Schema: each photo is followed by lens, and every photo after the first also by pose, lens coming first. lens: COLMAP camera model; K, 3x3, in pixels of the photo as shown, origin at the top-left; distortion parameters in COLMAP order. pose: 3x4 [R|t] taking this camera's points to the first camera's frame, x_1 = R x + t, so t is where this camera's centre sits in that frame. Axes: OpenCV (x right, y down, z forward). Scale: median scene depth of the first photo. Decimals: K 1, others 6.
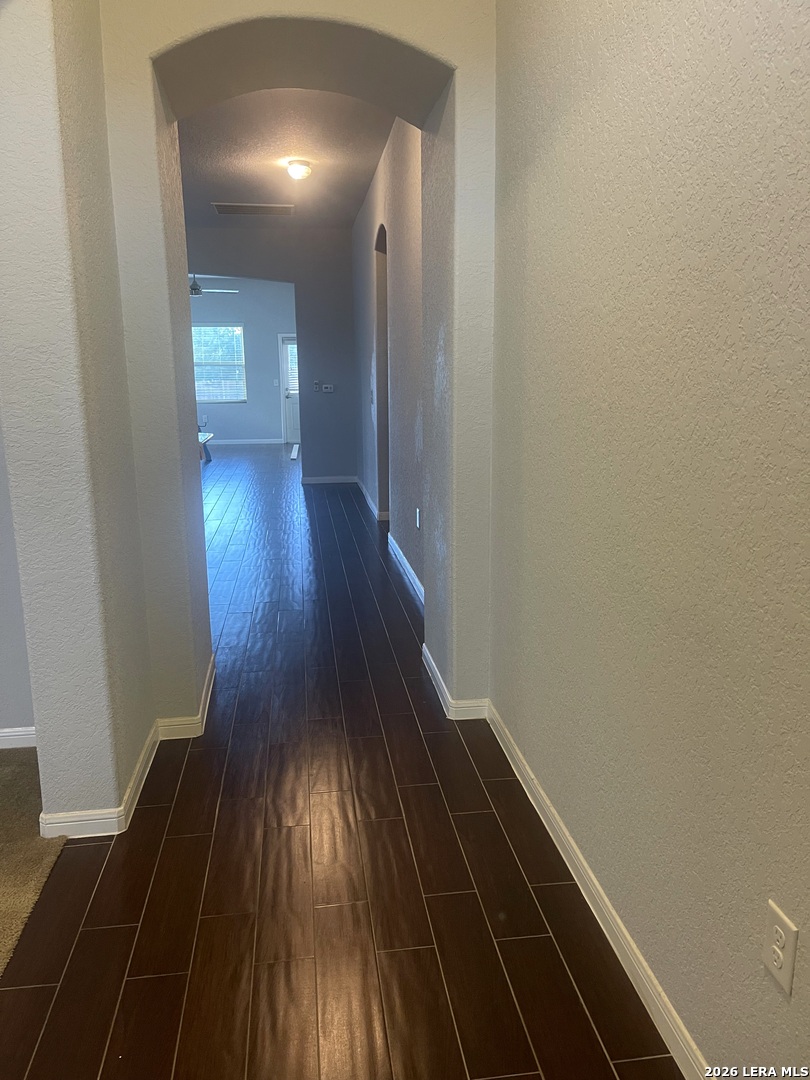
lens RADIAL K [[802.5, 0, 406.3], [0, 802.5, 551.6], [0, 0, 1]] dist [0.049352, -0.070951]
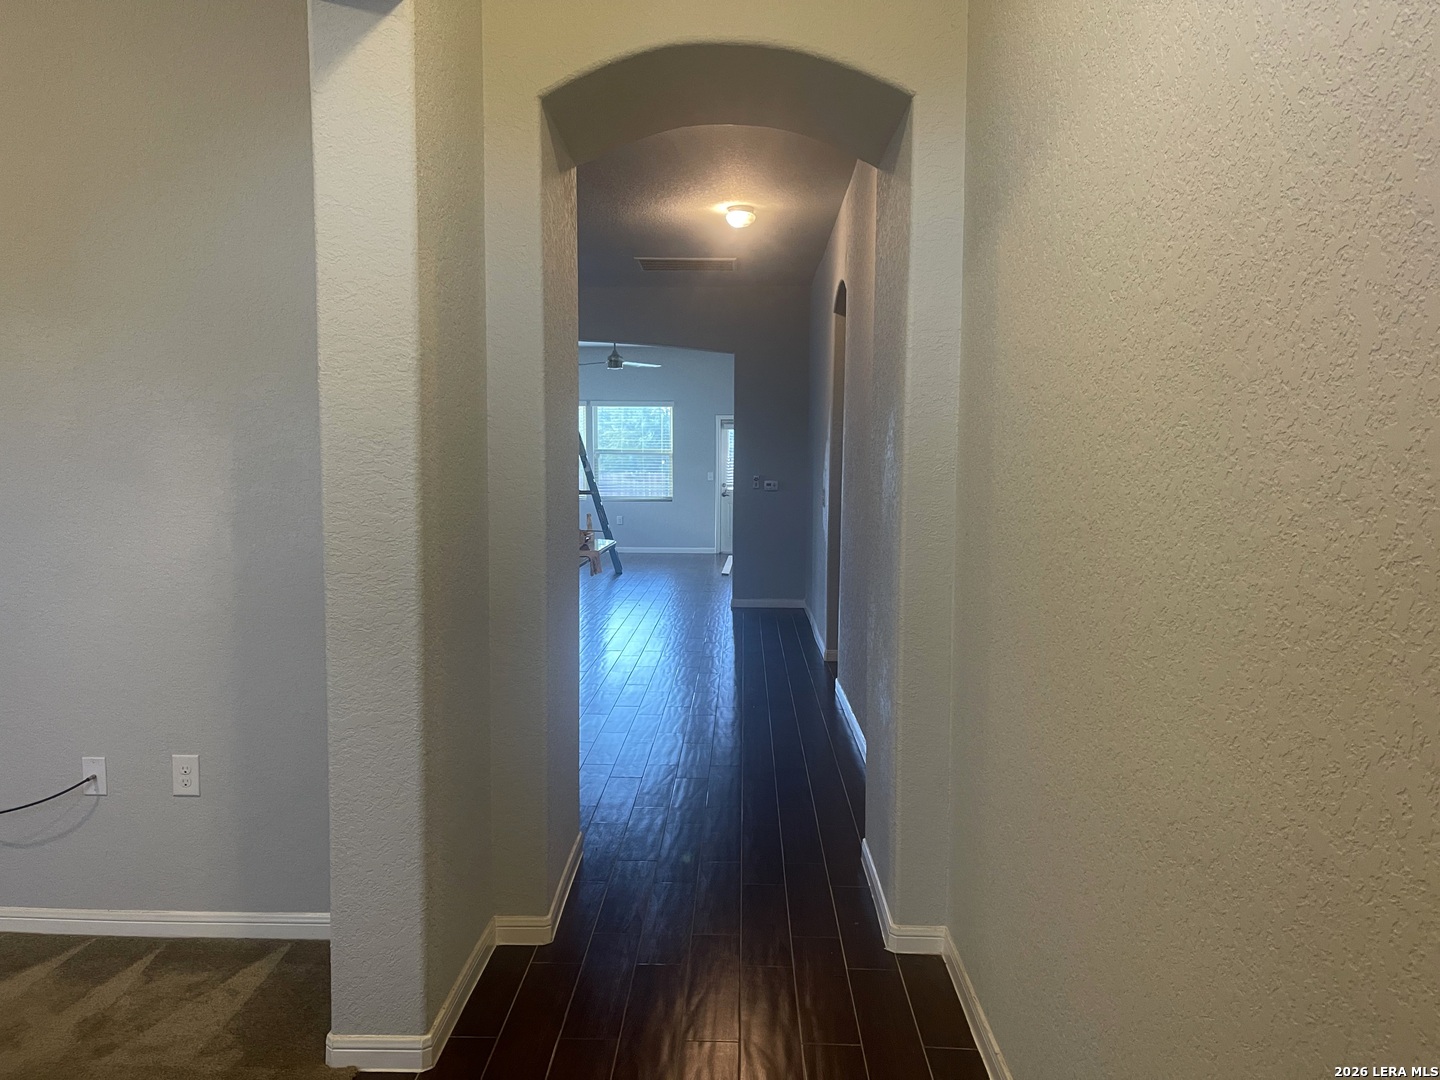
lens RADIAL K [[1070.0, 0, 714.0], [0, 1070.0, 561.7], [0, 0, 1]] dist [0.049352, -0.070951]
pose [[0.986627, 0.030665, -0.160081, 0.055551], [-0.050706, 0.991153, -0.122654, -0.009663], [0.154904, 0.129131, 0.979454, 0.004029]]
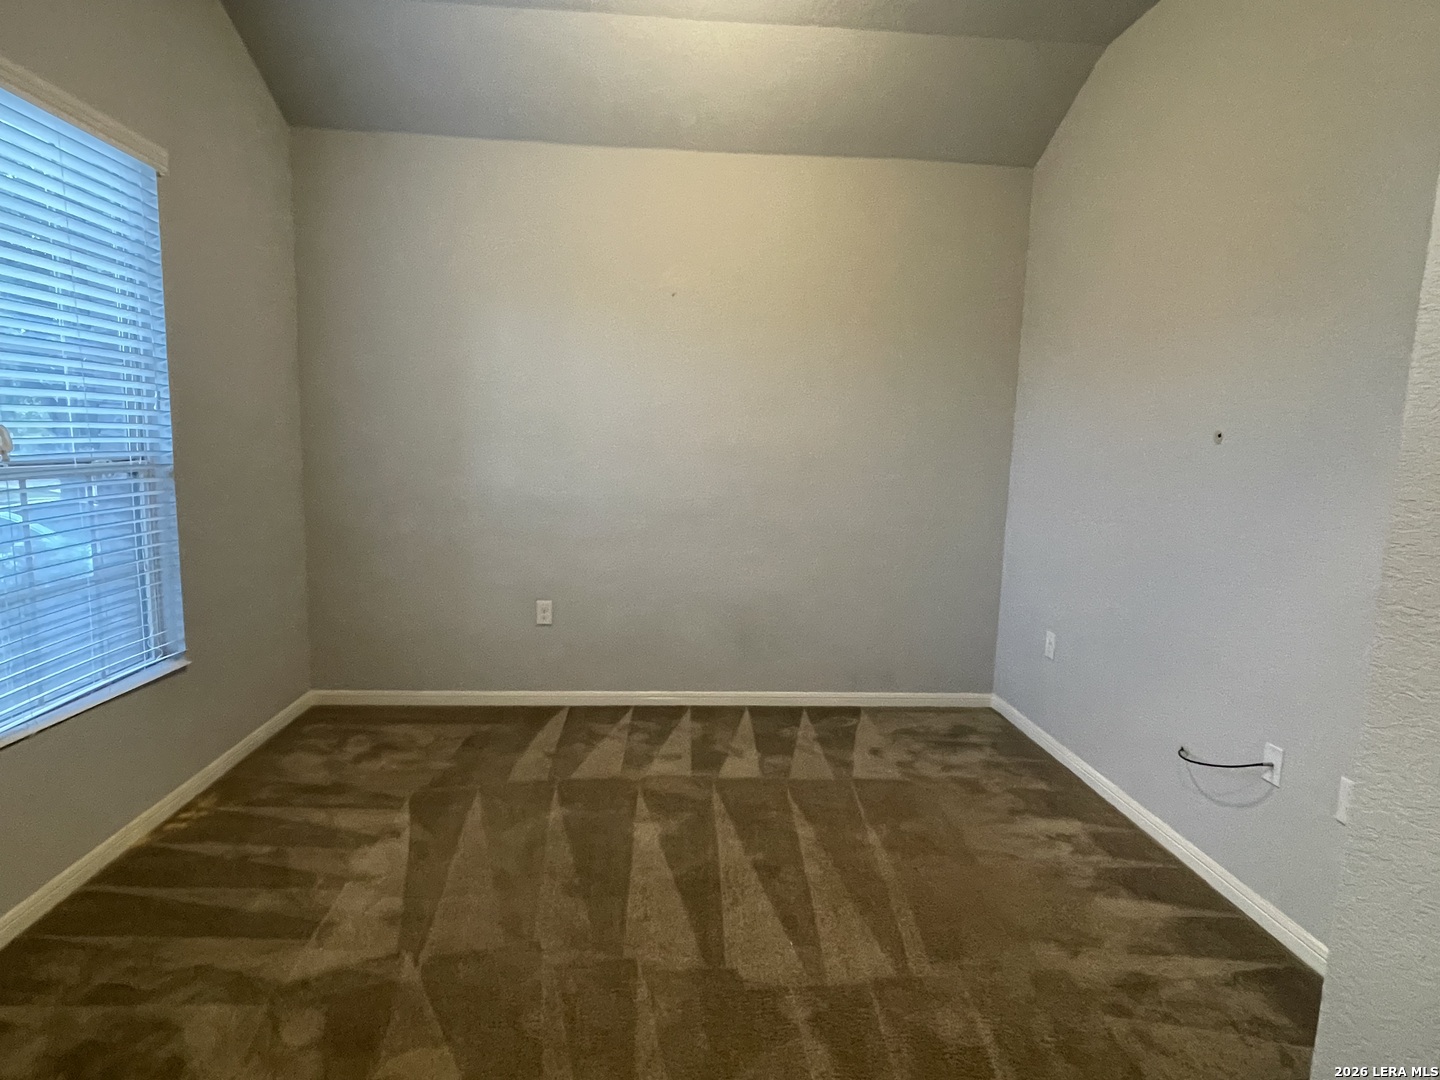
lens RADIAL K [[807.2, 0, 719.5], [0, 807.2, 539.6], [0, 0, 1]] dist [0.002782, 0.001167]
pose [[-0.063156, 0.135512, -0.988761, 0.090665], [-0.237868, 0.960142, 0.146783, -0.114569], [0.969242, 0.244465, -0.028405, 0.478554]]
